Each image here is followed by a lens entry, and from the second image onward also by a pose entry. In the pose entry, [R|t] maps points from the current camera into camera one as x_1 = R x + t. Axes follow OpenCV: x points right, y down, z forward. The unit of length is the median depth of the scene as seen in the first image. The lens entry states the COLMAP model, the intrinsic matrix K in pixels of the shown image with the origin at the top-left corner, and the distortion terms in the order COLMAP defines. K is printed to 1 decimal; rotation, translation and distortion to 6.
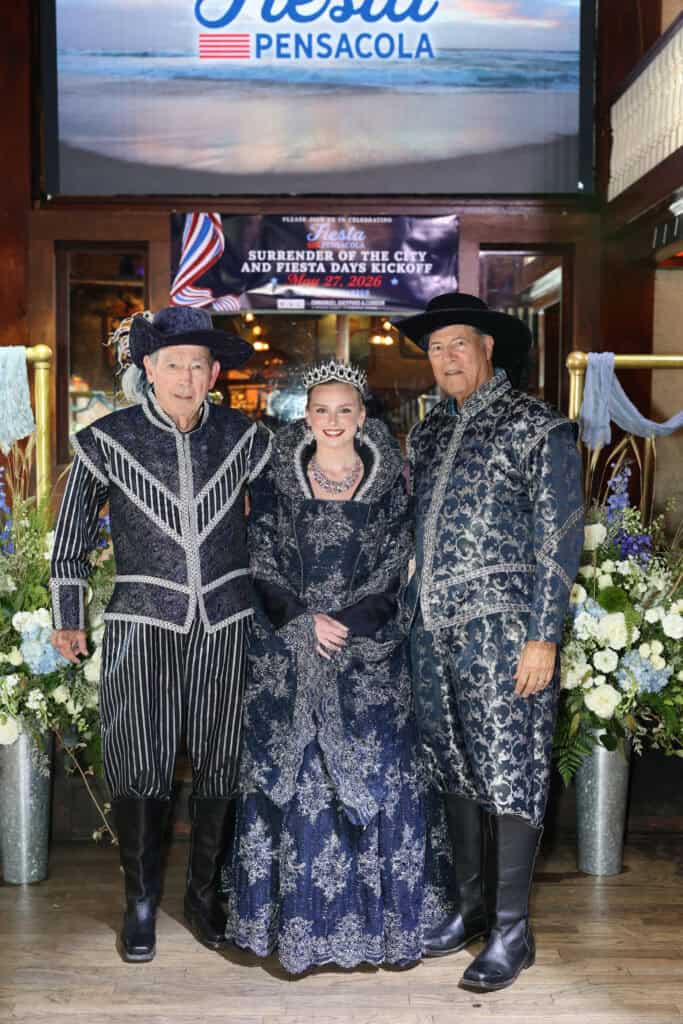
lens RADIAL K [[1361.3, 0, 361.1], [0, 1361.3, 538.1], [0, 0, 1]] dist [-0.011931, 0.062064]
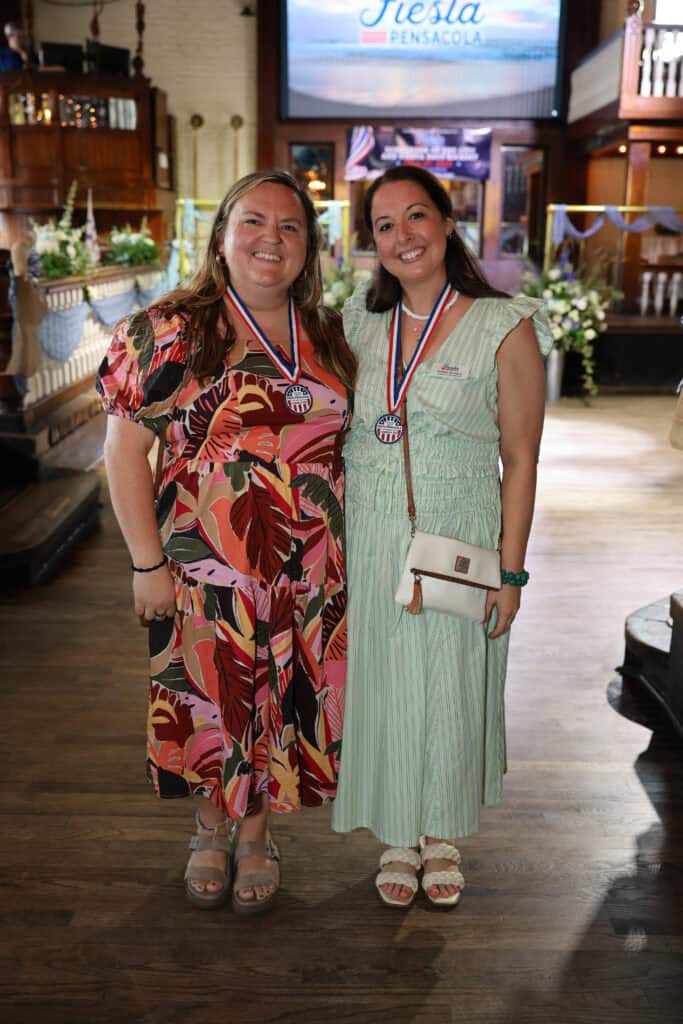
lens RADIAL K [[1096.3, 0, 341.5], [0, 1096.3, 512.0], [0, 0, 1]] dist [0.008794, 0.034100]
pose [[0.999777, 0.015713, -0.014102, -0.115370], [-0.013447, 0.988825, 0.148475, 0.077680], [0.016277, -0.148253, 0.988816, -0.661081]]
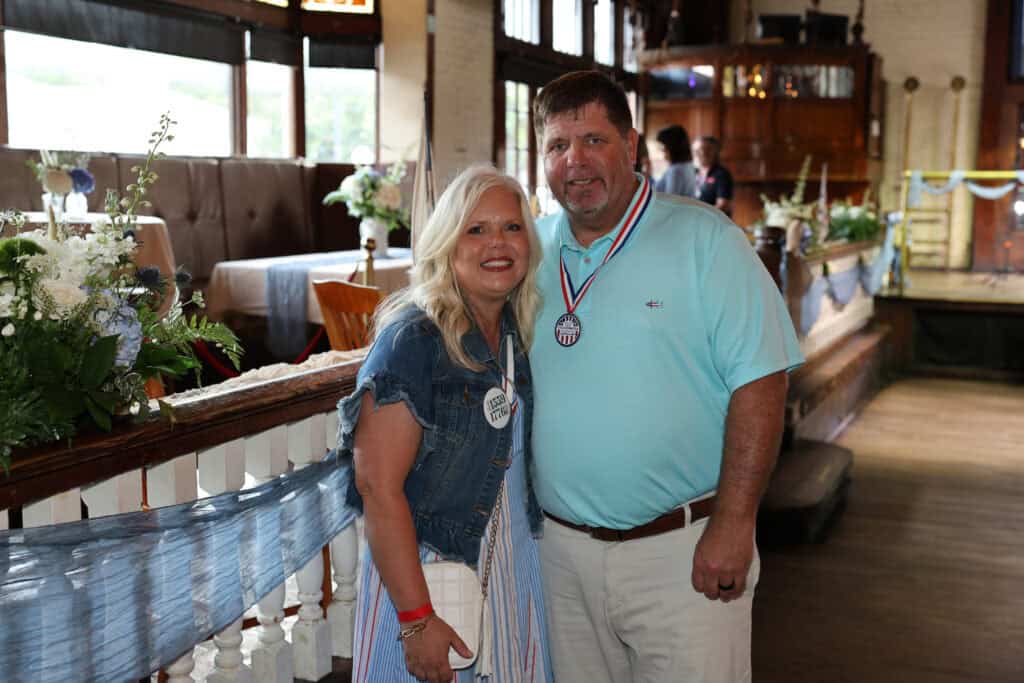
lens RADIAL K [[1336.3, 0, 512.0], [0, 1336.3, 341.5], [0, 0, 1]] dist [0.009519, 0.040563]
pose [[0.925588, 0.053138, -0.374785, -0.165049], [-0.049387, 0.998587, 0.019614, 0.086623], [0.375298, 0.000355, 0.926904, -0.839385]]
